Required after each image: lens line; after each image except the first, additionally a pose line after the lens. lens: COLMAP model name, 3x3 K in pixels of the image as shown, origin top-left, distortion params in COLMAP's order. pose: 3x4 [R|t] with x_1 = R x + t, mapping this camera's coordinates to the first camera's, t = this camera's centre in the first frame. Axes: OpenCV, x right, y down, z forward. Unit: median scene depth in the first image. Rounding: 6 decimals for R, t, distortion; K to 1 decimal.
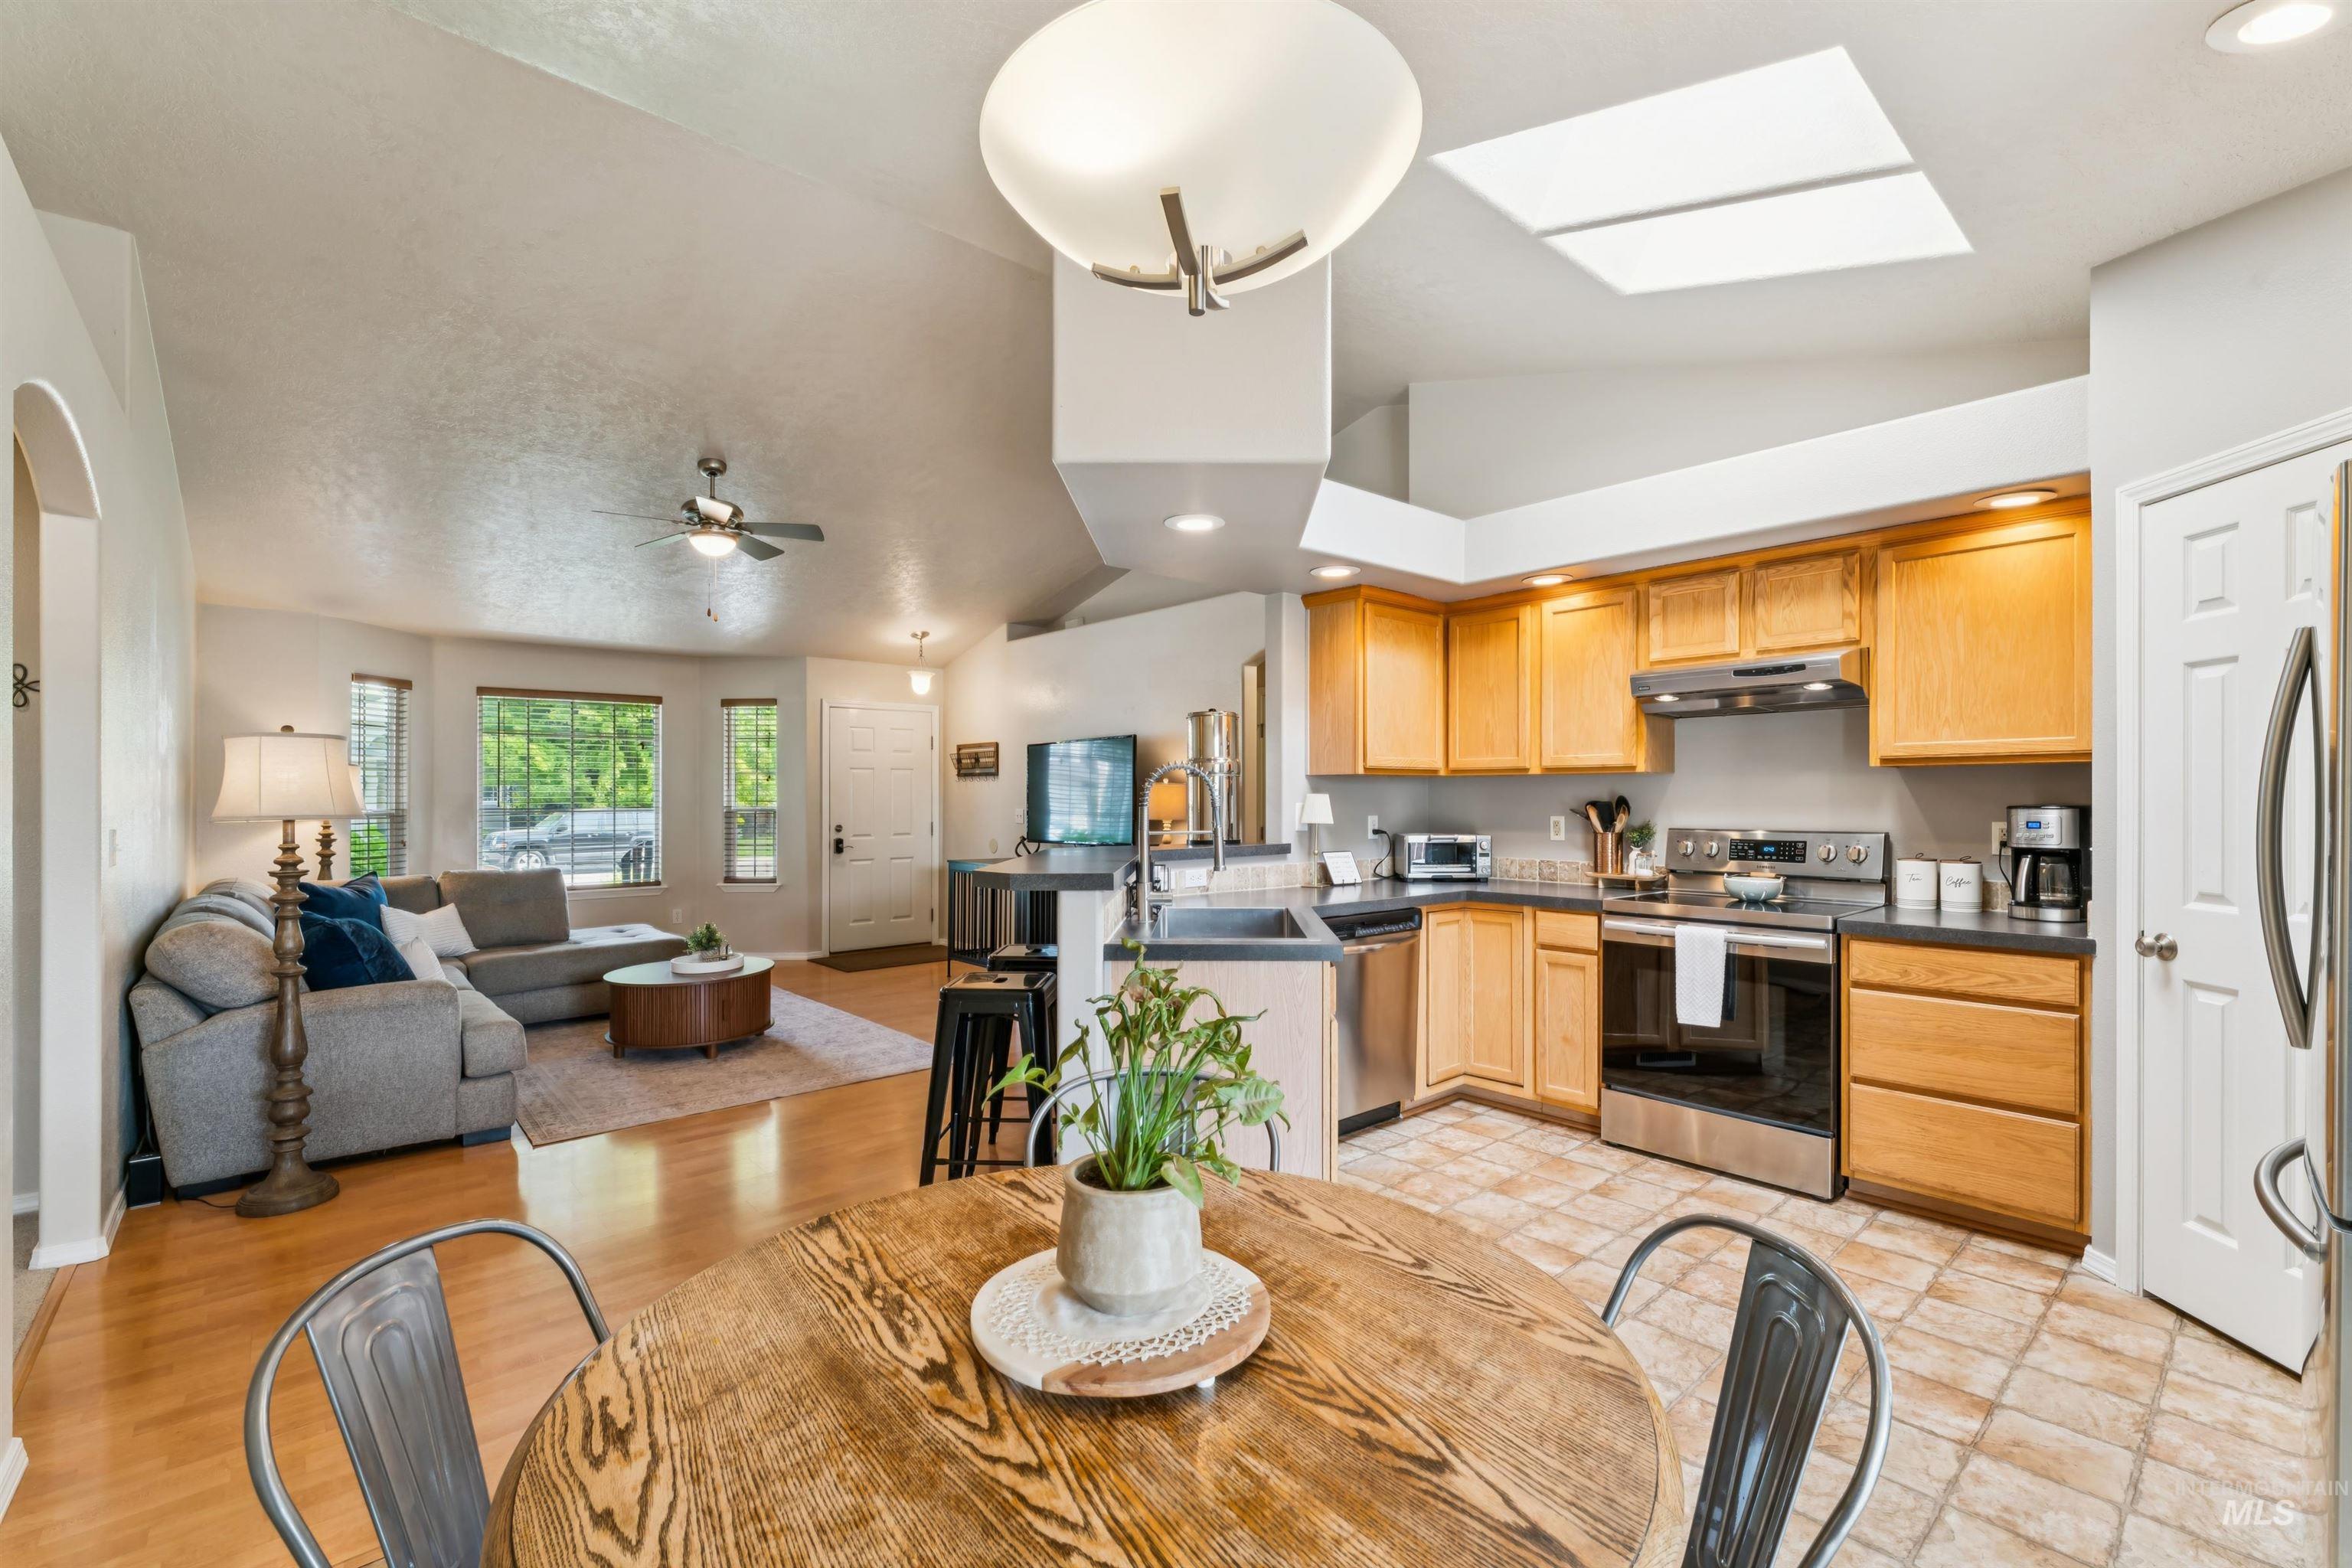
lens RADIAL K [[1014.4, 0, 1177.5], [0, 1014.4, 802.7], [0, 0, 1]] dist [-0.006793, -0.000311]
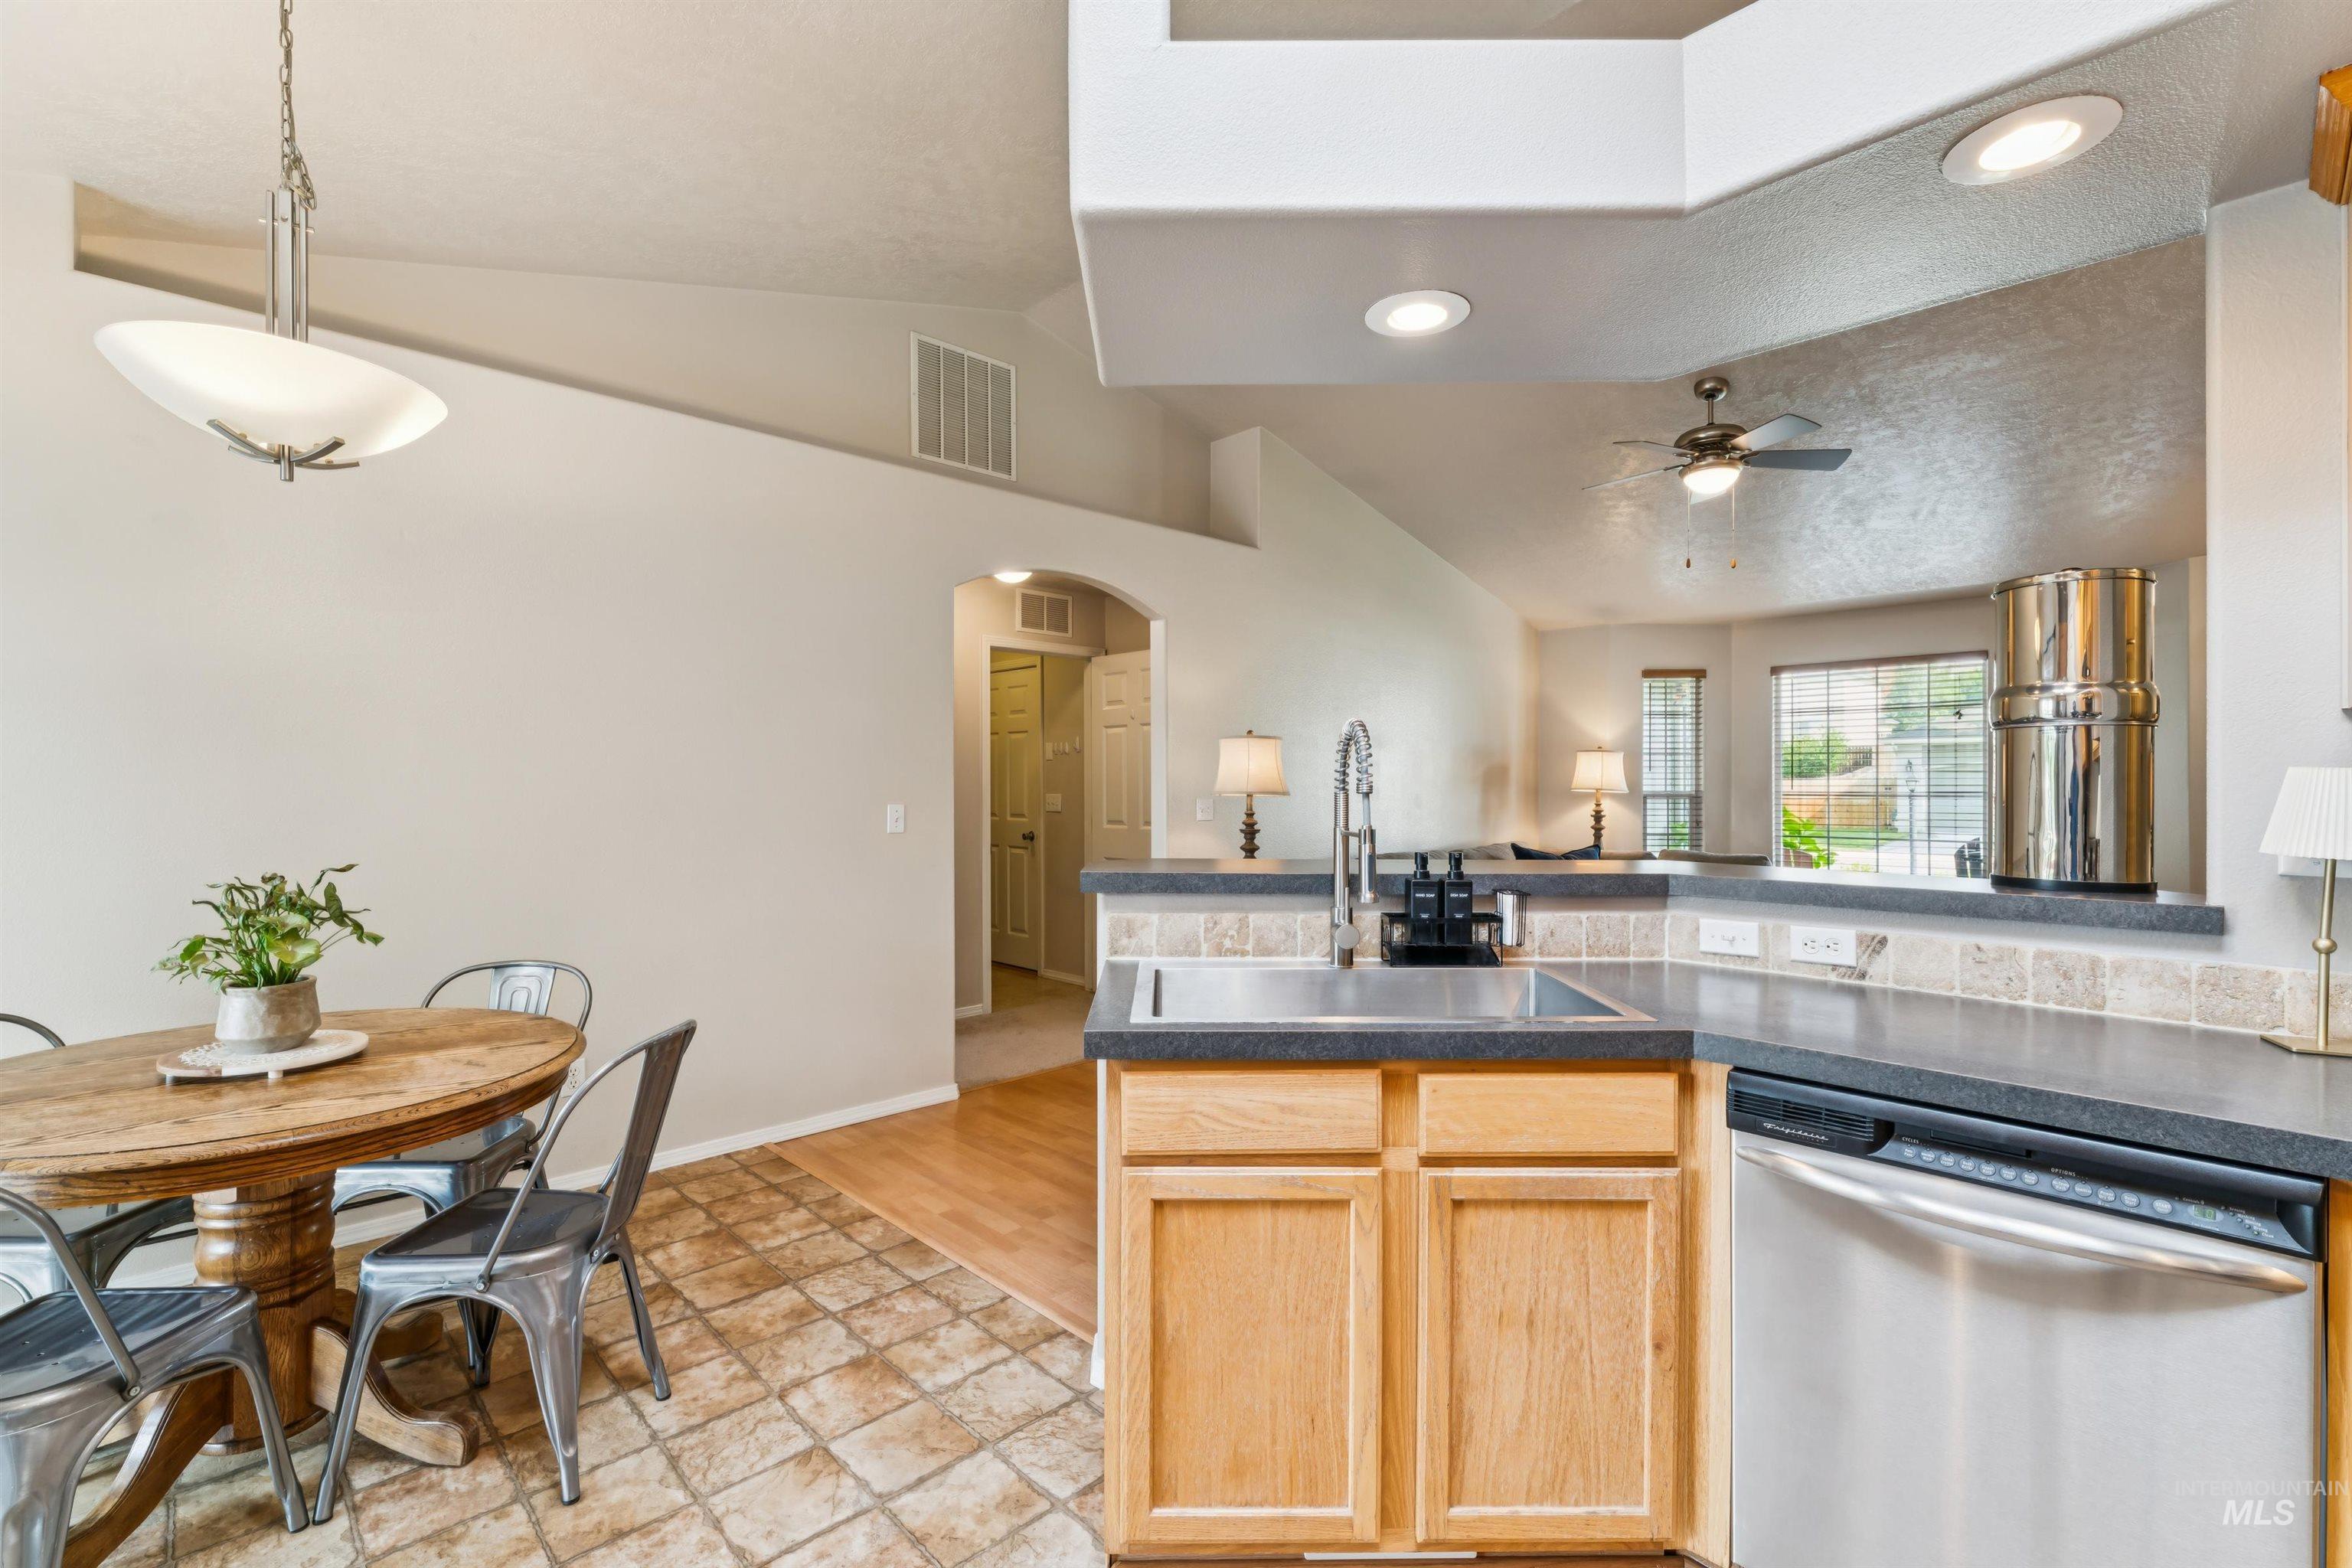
lens RADIAL K [[1014.4, 0, 1163.1], [0, 1014.4, 780.9], [0, 0, 1]] dist [-0.006793, -0.000311]
pose [[0.039052, -0.002466, -0.999234, 0.500773], [-0.005681, 0.999980, -0.002690, 0.000722], [0.999221, 0.005781, 0.039037, 0.653234]]
